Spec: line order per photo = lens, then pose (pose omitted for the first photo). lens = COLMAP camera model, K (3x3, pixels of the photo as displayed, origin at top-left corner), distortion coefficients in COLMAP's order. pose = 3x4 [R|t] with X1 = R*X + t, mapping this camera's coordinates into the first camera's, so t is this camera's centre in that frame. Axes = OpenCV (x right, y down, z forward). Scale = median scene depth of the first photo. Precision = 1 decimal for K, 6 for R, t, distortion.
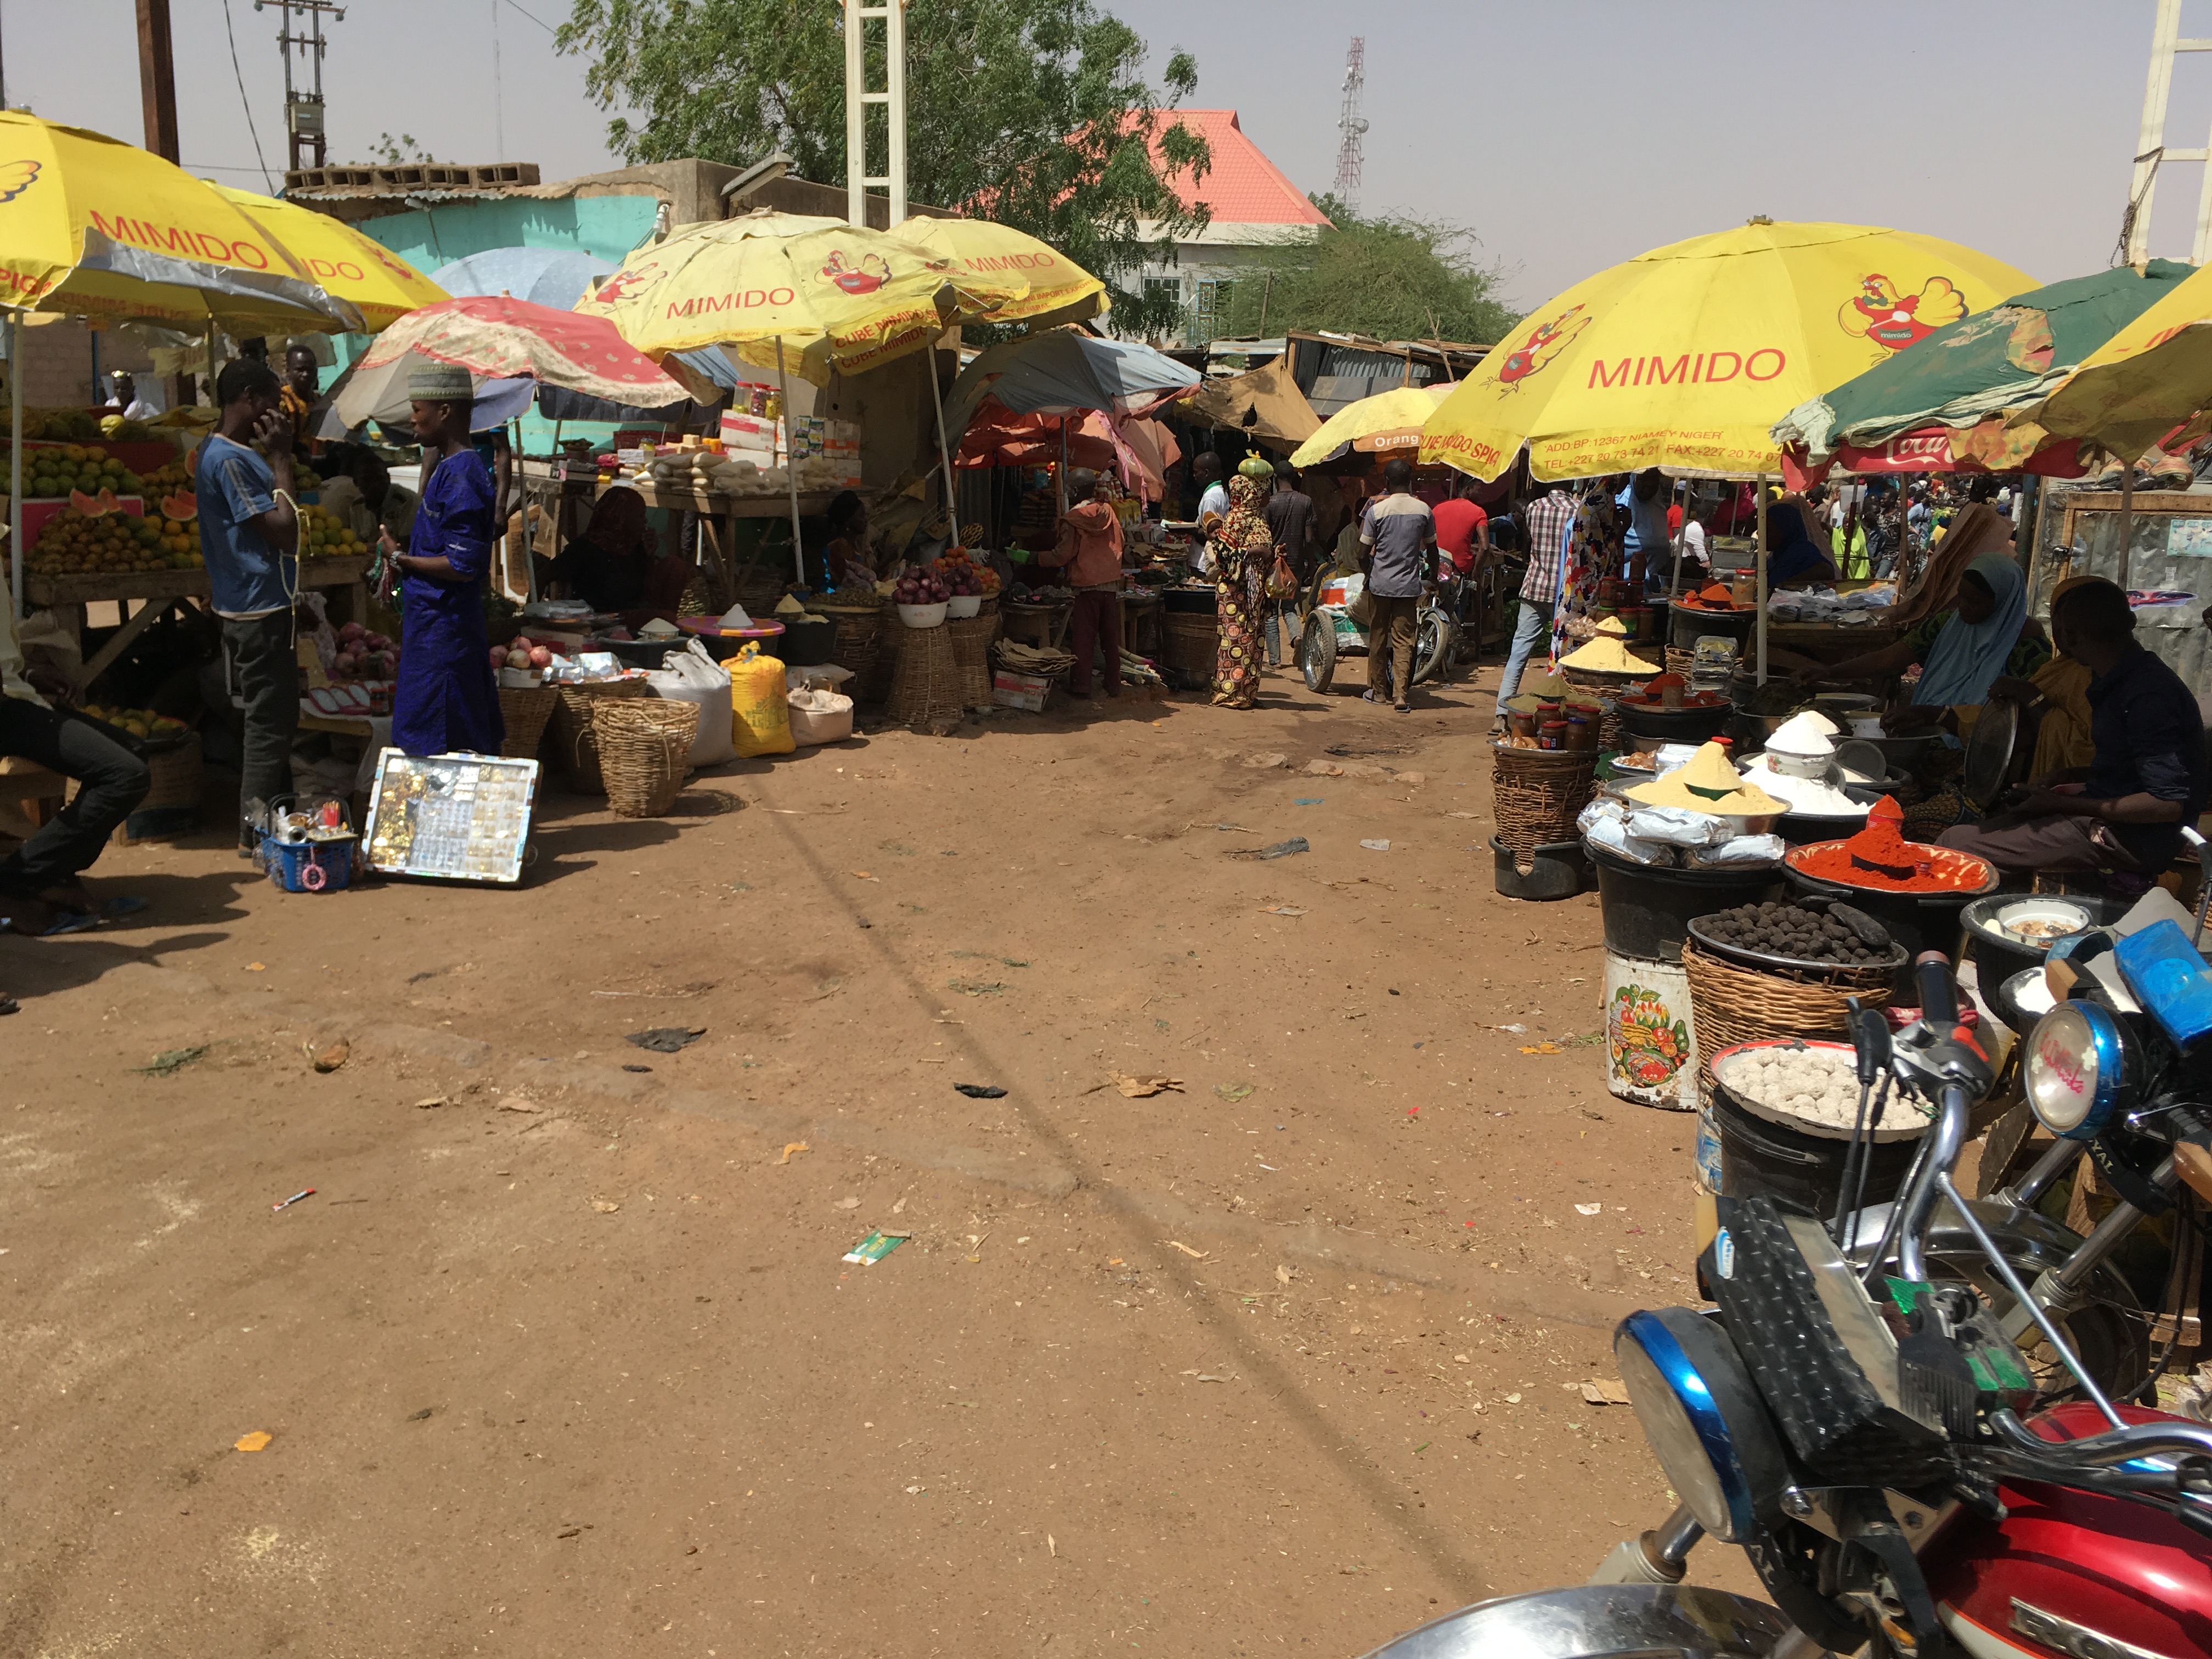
lens RADIAL K [[1874.9, 0, 1106.0], [0, 1874.9, 829.5], [0, 0, 1]] dist [0.081156, -0.126575]
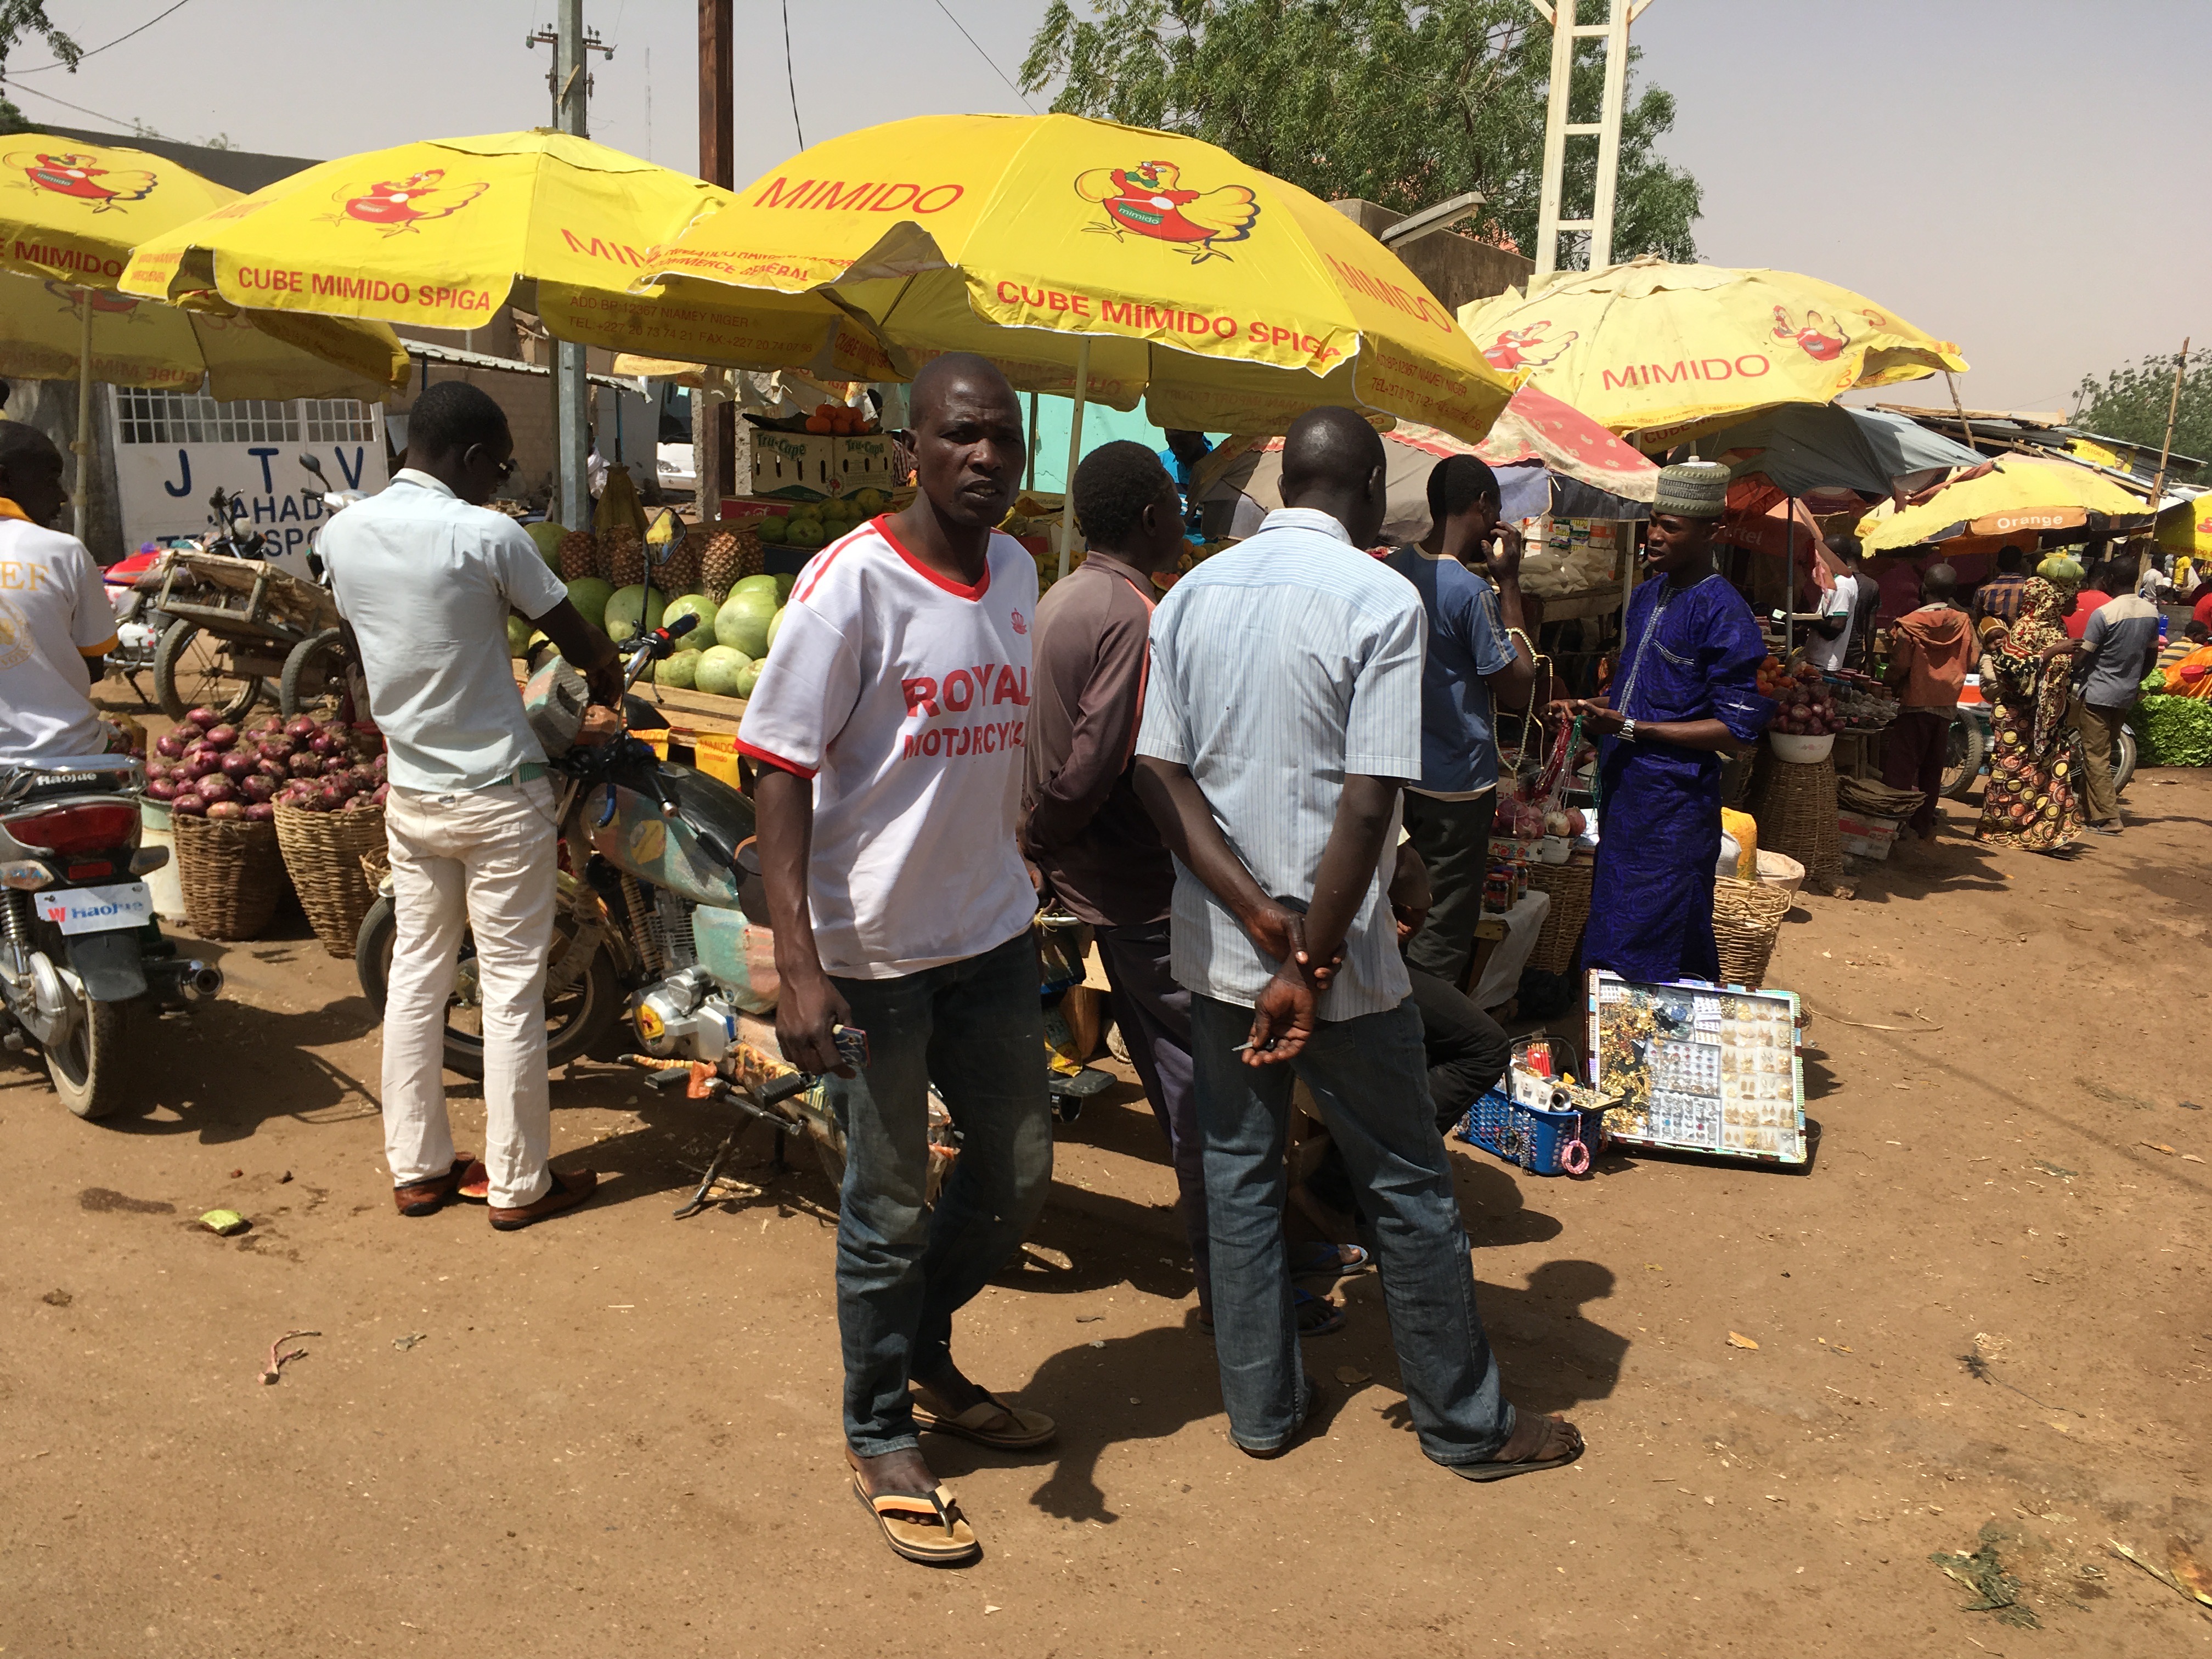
lens RADIAL K [[1877.5, 0, 1105.6], [0, 1877.5, 867.1], [0, 0, 1]] dist [0.029975, -0.007693]
pose [[0.997619, 0.031469, -0.061375, -0.460083], [-0.031677, 0.999495, -0.002428, -0.065862], [0.061268, 0.004367, 0.998112, 0.208273]]
